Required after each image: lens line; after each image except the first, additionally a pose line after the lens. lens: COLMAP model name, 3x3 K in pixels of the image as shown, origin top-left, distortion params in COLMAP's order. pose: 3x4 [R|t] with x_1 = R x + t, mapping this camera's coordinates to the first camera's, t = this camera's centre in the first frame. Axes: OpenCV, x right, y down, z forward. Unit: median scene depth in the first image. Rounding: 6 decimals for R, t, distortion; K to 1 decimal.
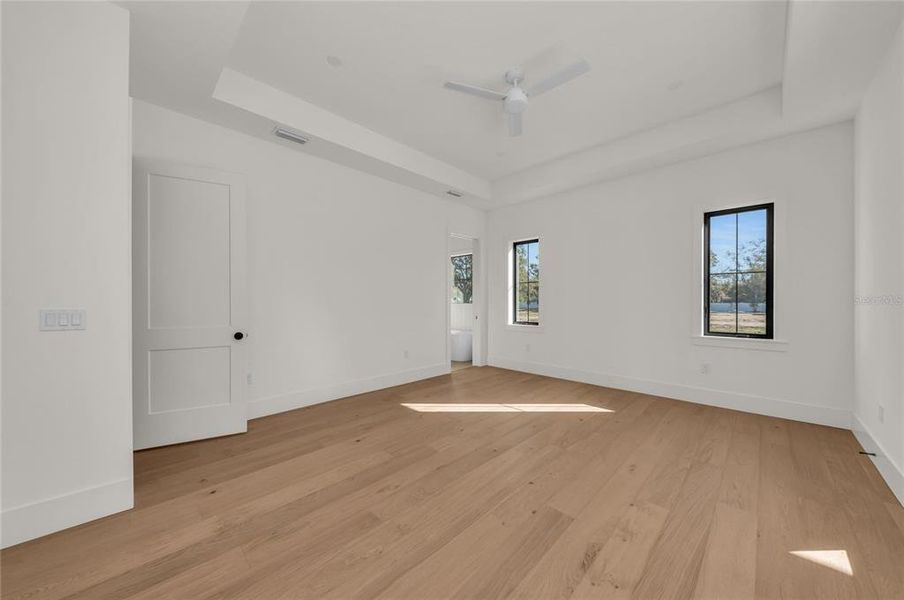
lens RADIAL K [[320.4, 0, 452.3], [0, 320.4, 304.0], [0, 0, 1]] dist [-0.003328, -0.000255]
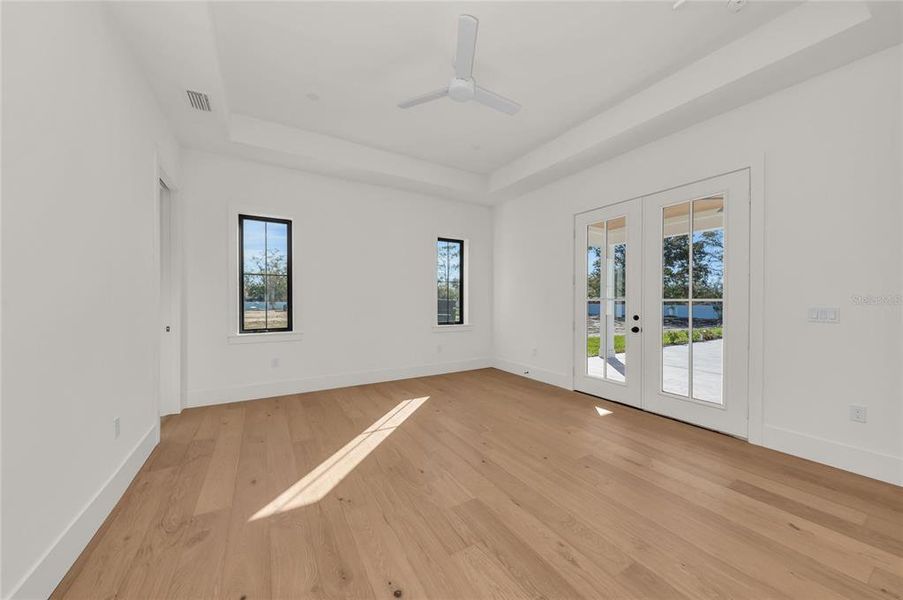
lens RADIAL K [[328.3, 0, 455.7], [0, 328.3, 303.0], [0, 0, 1]] dist [0.002363, 0.000102]
pose [[0.230983, -0.006522, 0.972936, -0.084596], [0.006748, 0.999964, 0.005101, -0.000038], [-0.972934, 0.005387, 0.231019, 0.091893]]
